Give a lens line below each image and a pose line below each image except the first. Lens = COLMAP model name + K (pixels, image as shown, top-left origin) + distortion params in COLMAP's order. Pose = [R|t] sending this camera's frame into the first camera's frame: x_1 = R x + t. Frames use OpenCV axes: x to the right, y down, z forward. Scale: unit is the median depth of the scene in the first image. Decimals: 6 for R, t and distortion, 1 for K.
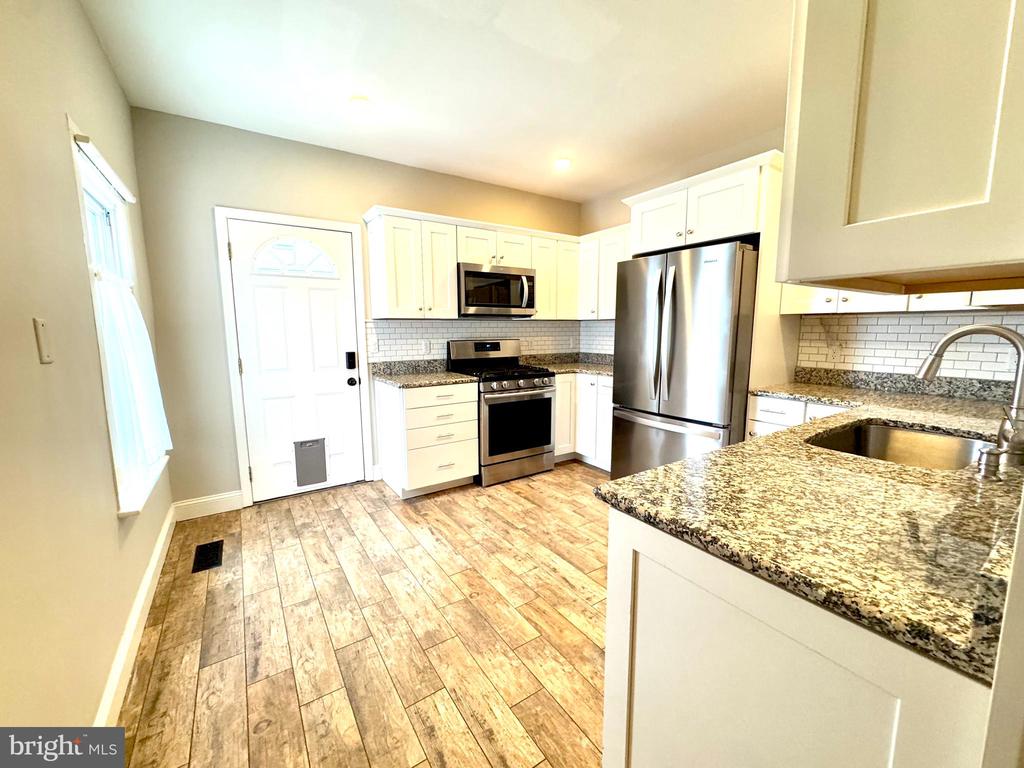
lens RADIAL K [[410.0, 0, 509.0], [0, 410.0, 384.8], [0, 0, 1]] dist [-0.004168, 0.000273]
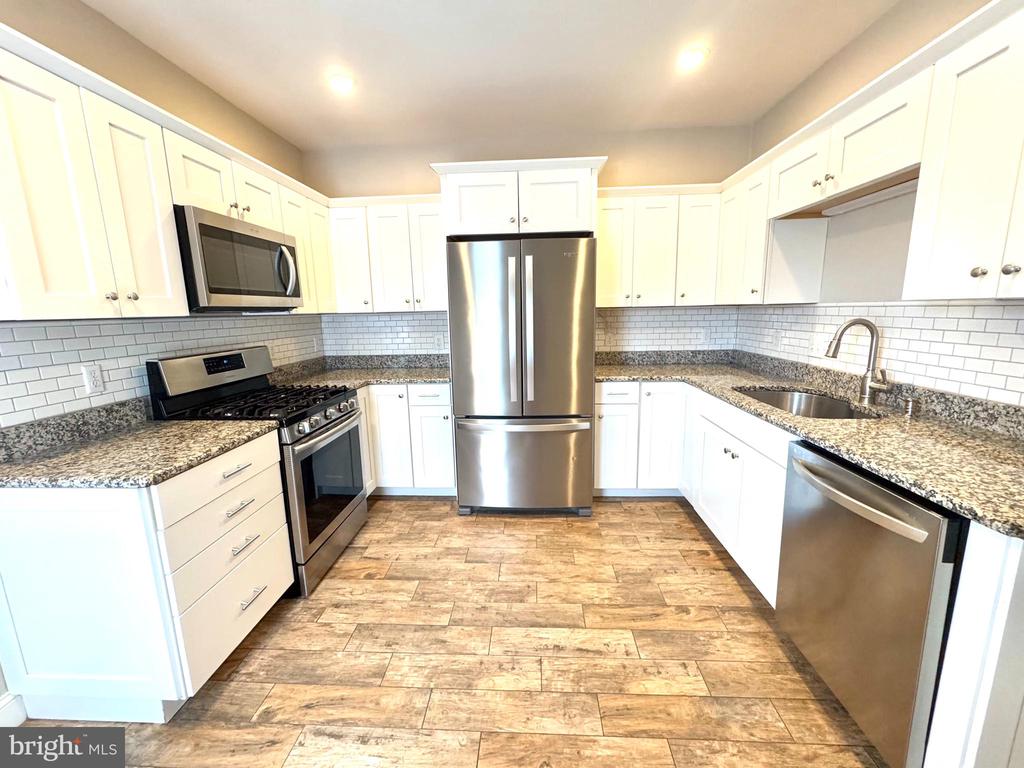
lens RADIAL K [[410.0, 0, 509.6], [0, 410.0, 383.7], [0, 0, 1]] dist [-0.004168, 0.000273]
pose [[0.600139, -0.150072, 0.785692, -0.326218], [0.128981, 0.987545, 0.090106, -0.078801], [-0.789429, 0.047263, 0.612020, 0.407840]]
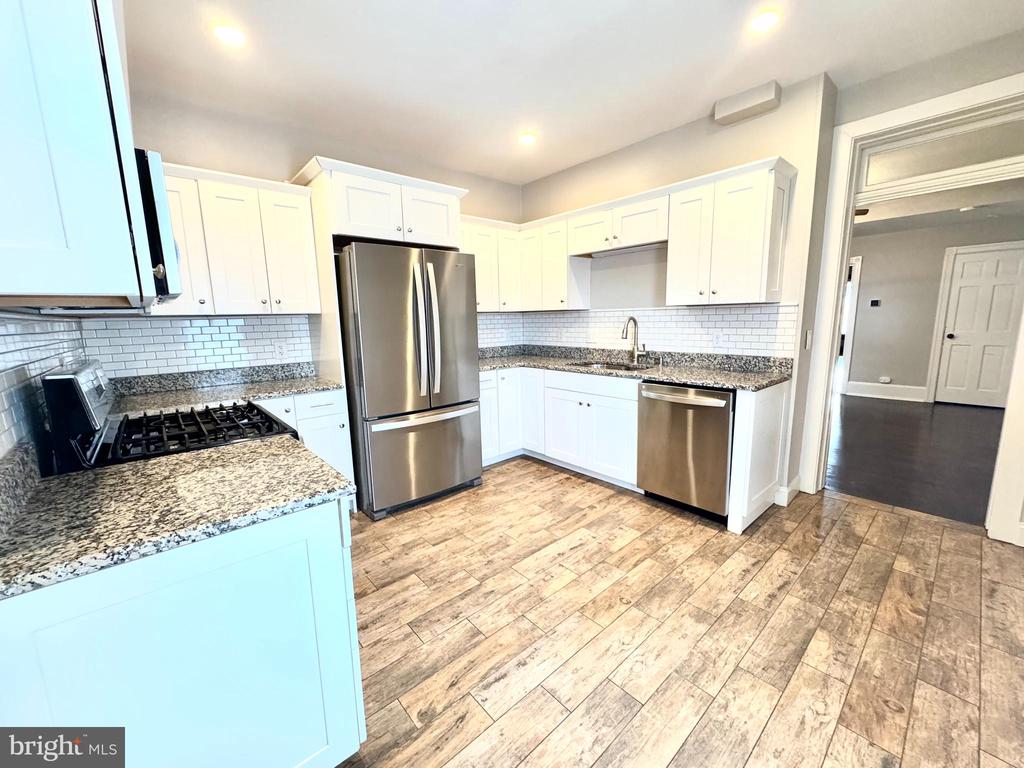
lens RADIAL K [[410.0, 0, 511.5], [0, 410.0, 384.6], [0, 0, 1]] dist [-0.004168, 0.000273]
pose [[-0.135985, -0.152590, 0.978889, -0.575071], [0.159086, 0.971882, 0.173597, -0.116164], [-0.977855, 0.179334, -0.107886, 0.809038]]
